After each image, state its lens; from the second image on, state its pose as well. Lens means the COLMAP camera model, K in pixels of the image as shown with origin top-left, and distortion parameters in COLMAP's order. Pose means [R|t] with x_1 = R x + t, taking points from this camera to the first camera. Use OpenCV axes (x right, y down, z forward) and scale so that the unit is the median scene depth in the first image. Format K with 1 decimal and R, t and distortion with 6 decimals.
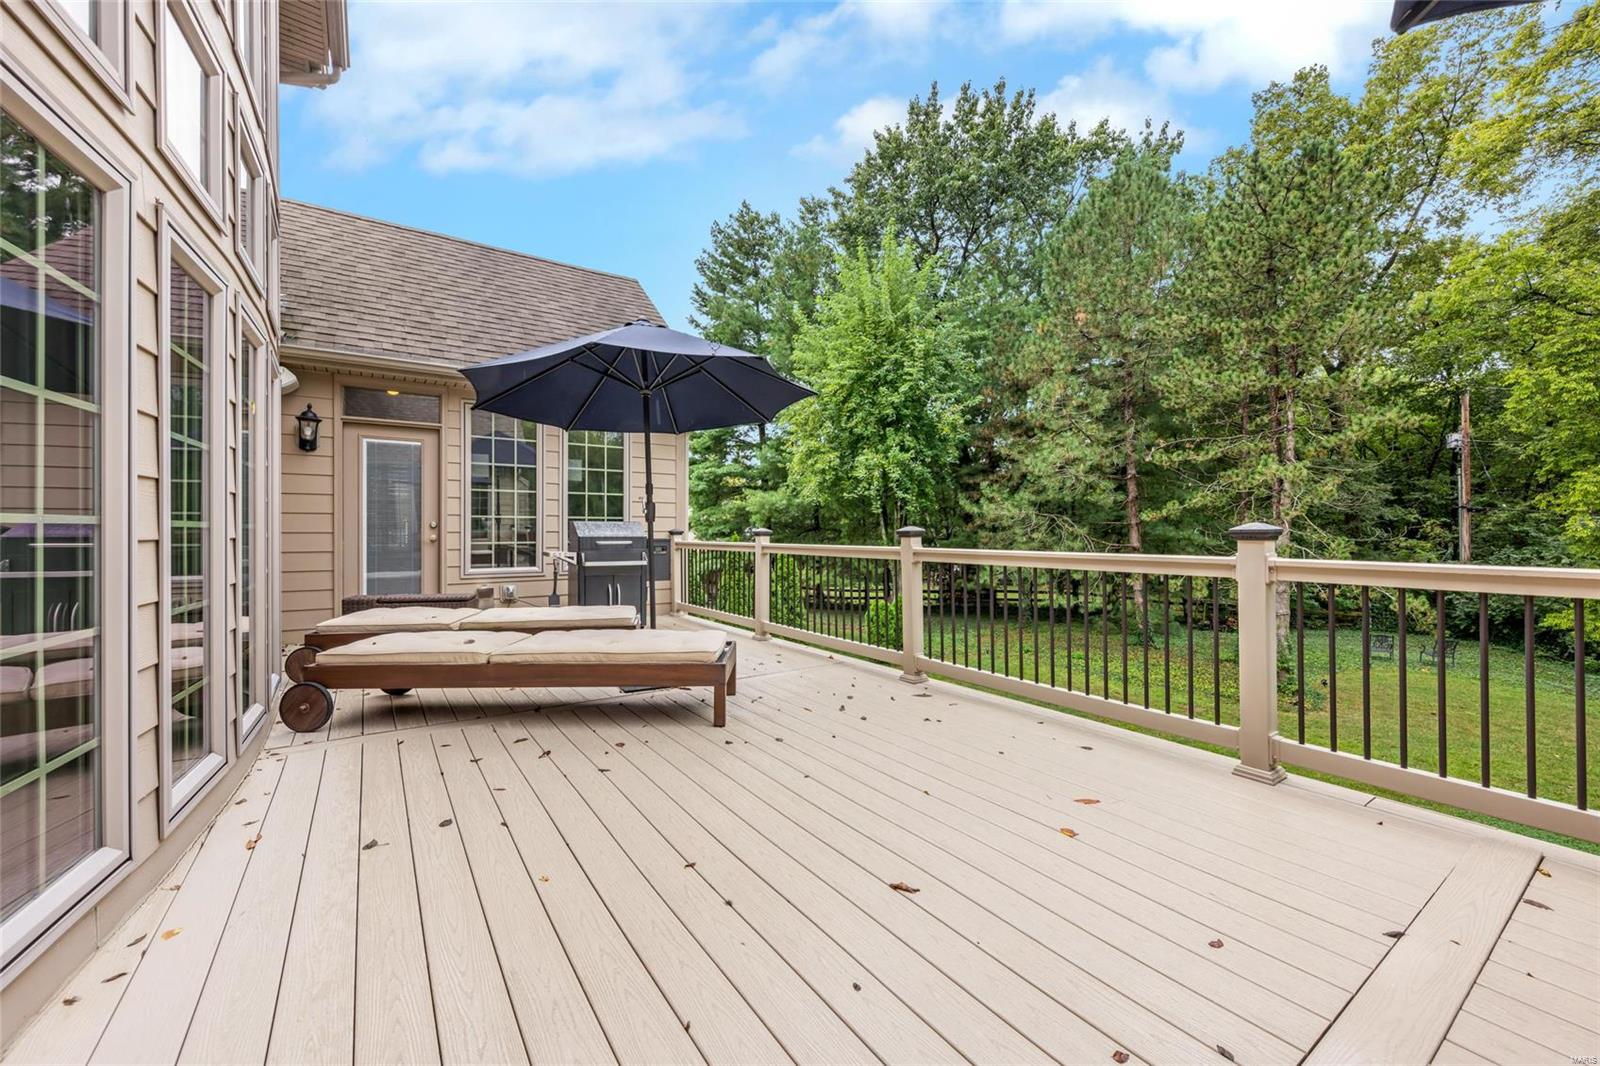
lens RADIAL K [[633.9, 0, 799.1], [0, 633.9, 534.2], [0, 0, 1]] dist [0.008095, 0.000097]
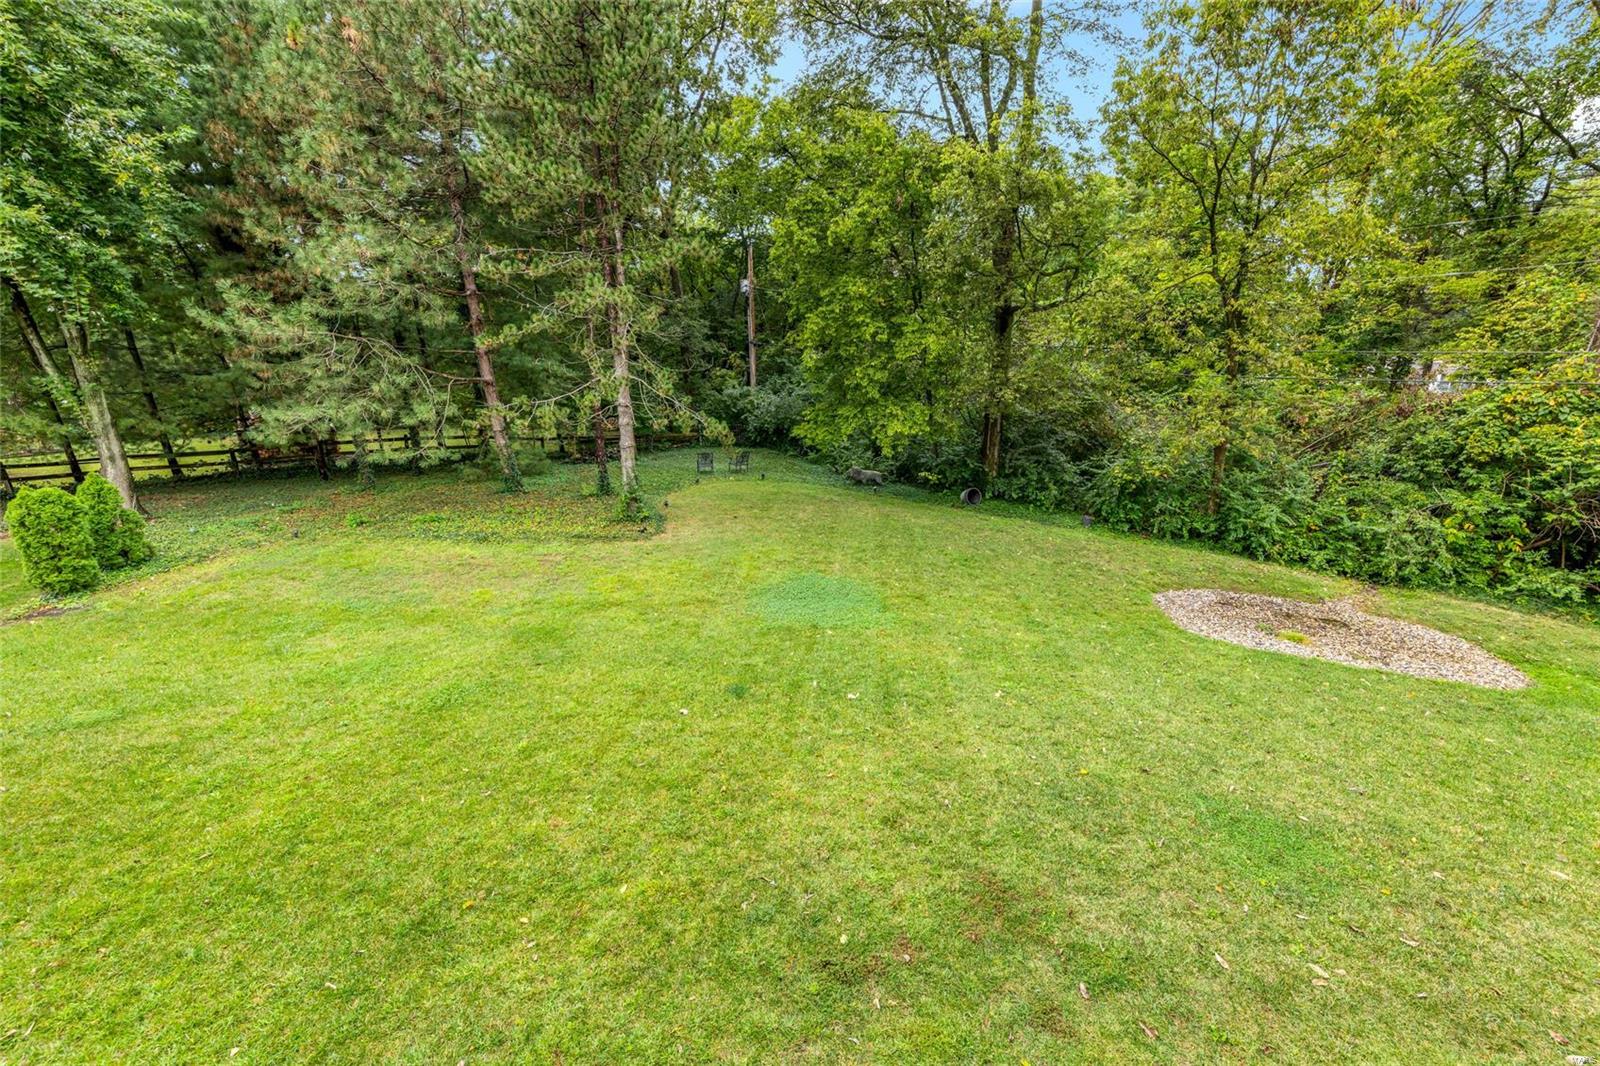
lens RADIAL K [[633.9, 0, 802.8], [0, 633.9, 535.2], [0, 0, 1]] dist [0.008095, 0.000097]
pose [[0.639983, -0.202101, 0.741335, 0.126797], [0.003558, 0.965560, 0.260157, -0.000399], [-0.768381, -0.163858, 0.618661, 0.108172]]
